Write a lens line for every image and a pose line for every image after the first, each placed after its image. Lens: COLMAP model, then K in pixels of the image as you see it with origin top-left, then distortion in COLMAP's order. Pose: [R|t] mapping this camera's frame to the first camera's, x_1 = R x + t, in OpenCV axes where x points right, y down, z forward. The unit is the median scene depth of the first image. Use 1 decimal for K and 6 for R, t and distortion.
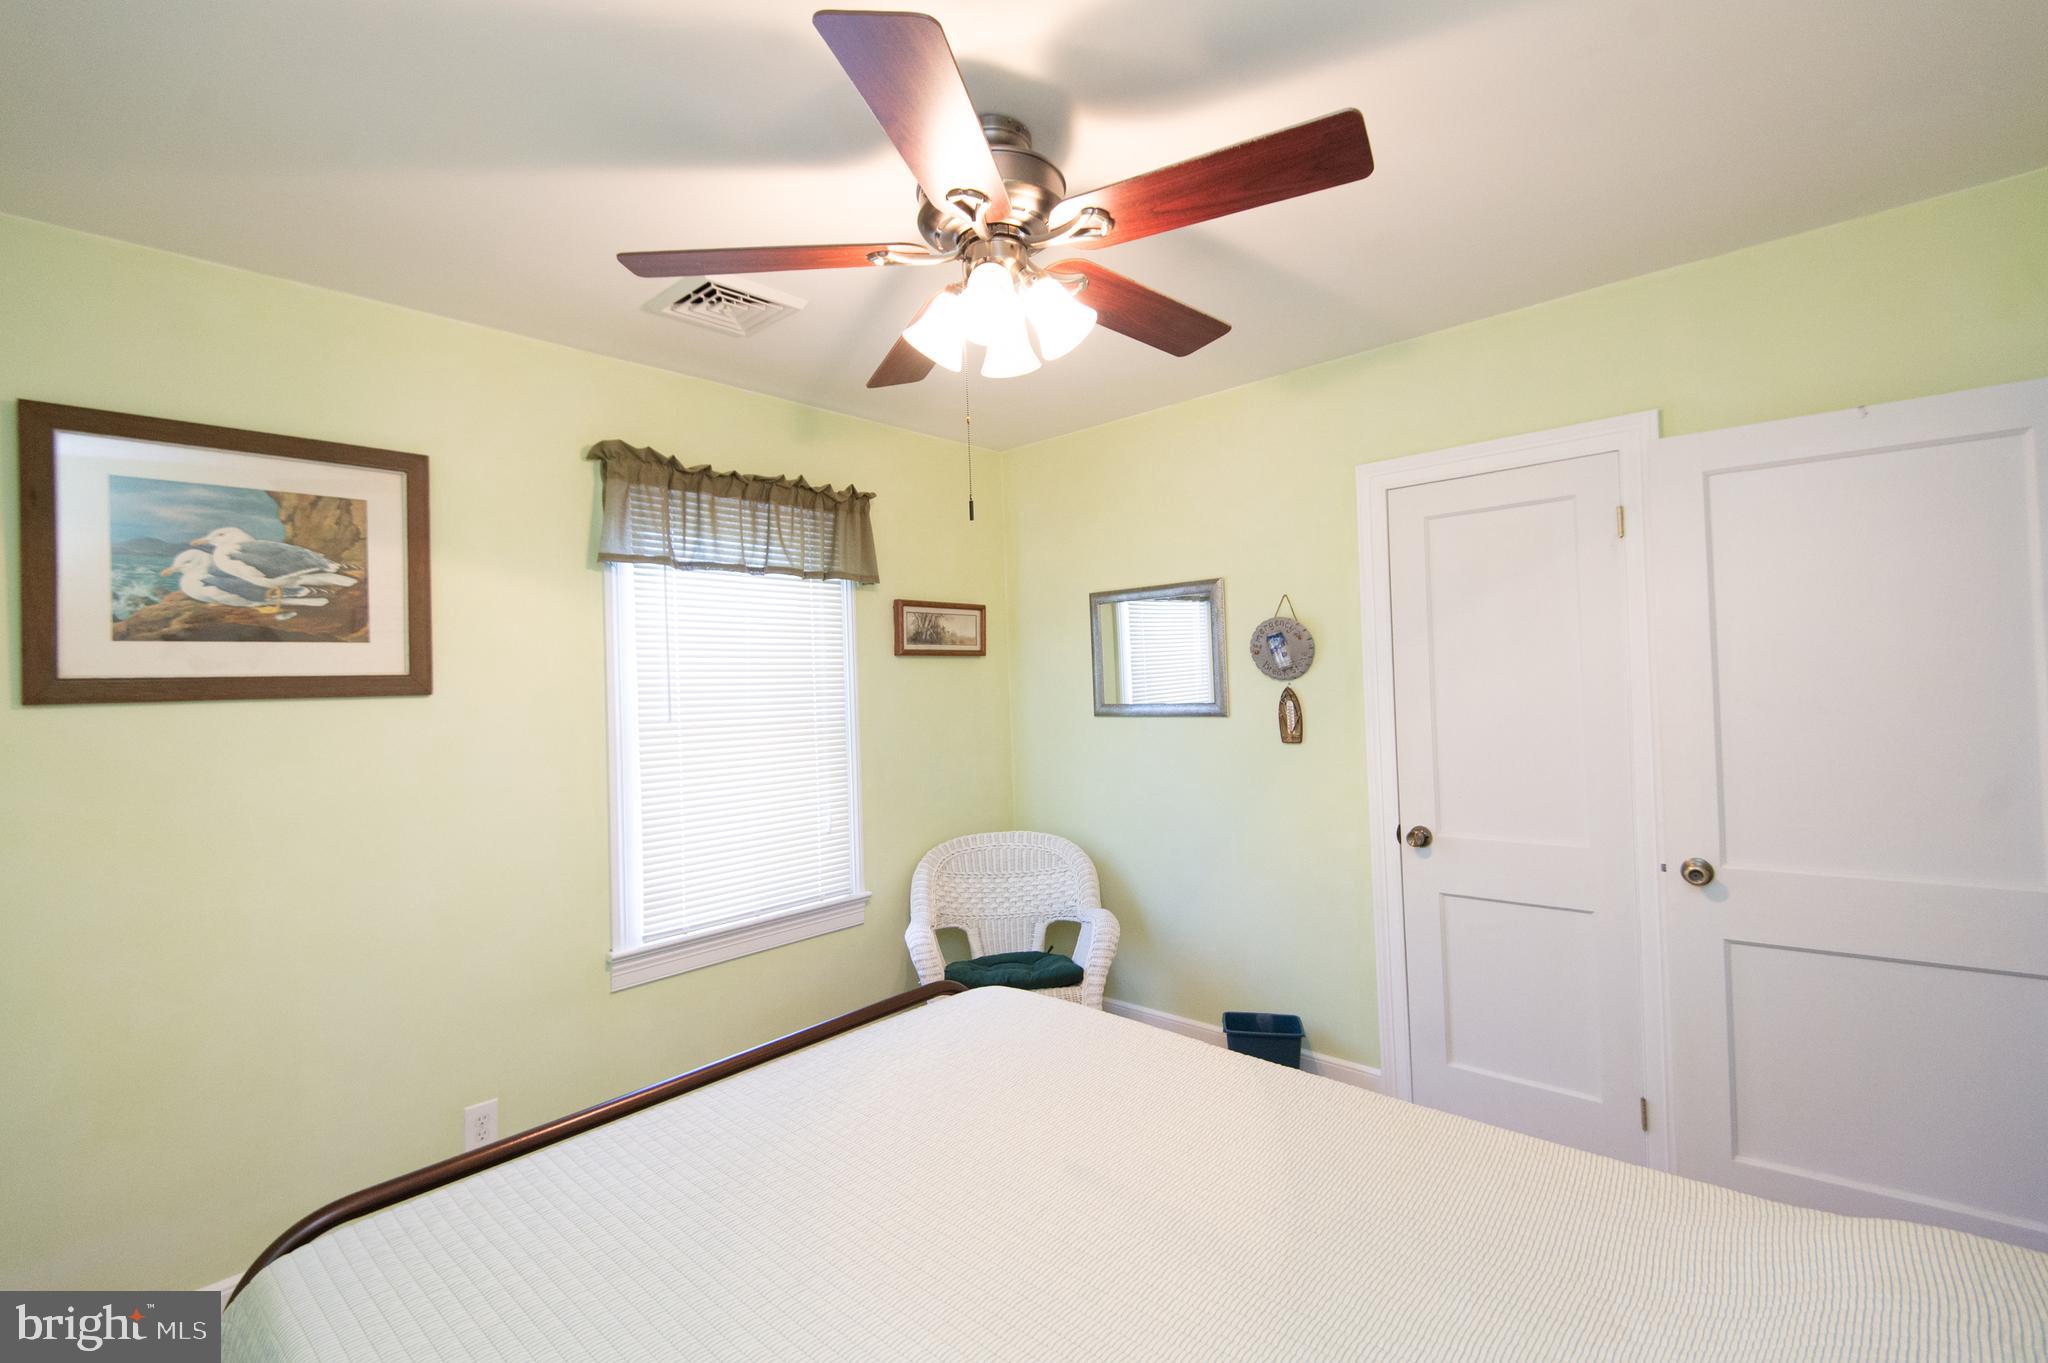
lens RADIAL K [[894.1, 0, 1026.0], [0, 894.1, 679.3], [0, 0, 1]] dist [0.045637, -0.030578]
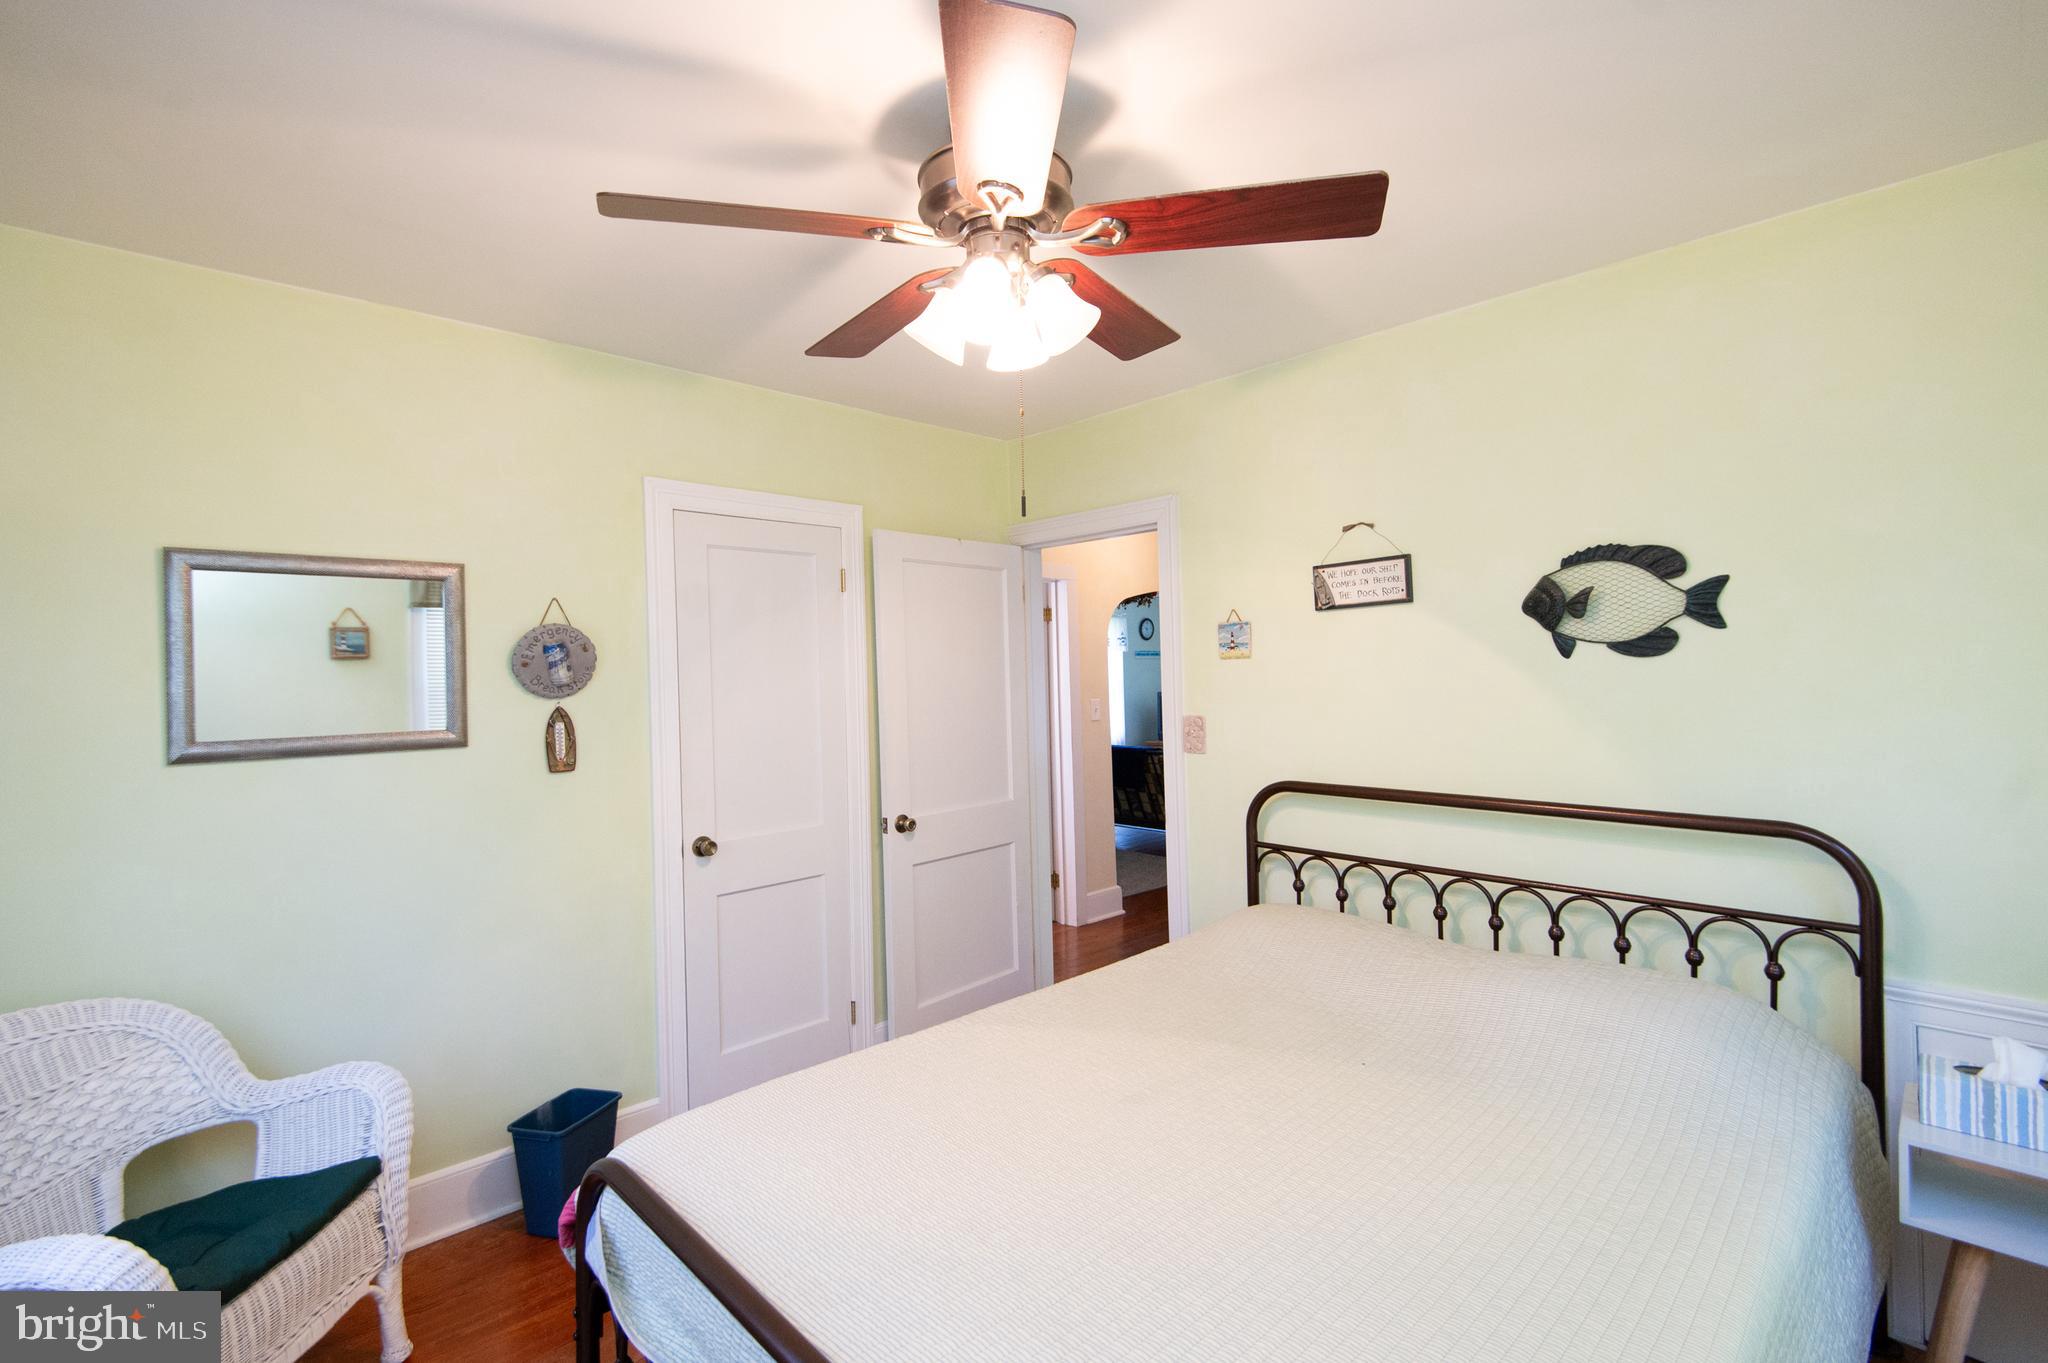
lens RADIAL K [[894.1, 0, 1026.0], [0, 894.1, 679.3], [0, 0, 1]] dist [0.045637, -0.030578]
pose [[0.086845, 0.022443, 0.995969, -0.526996], [0.012360, 0.999645, -0.023604, 0.008501], [-0.996145, 0.014360, 0.086537, 0.485179]]
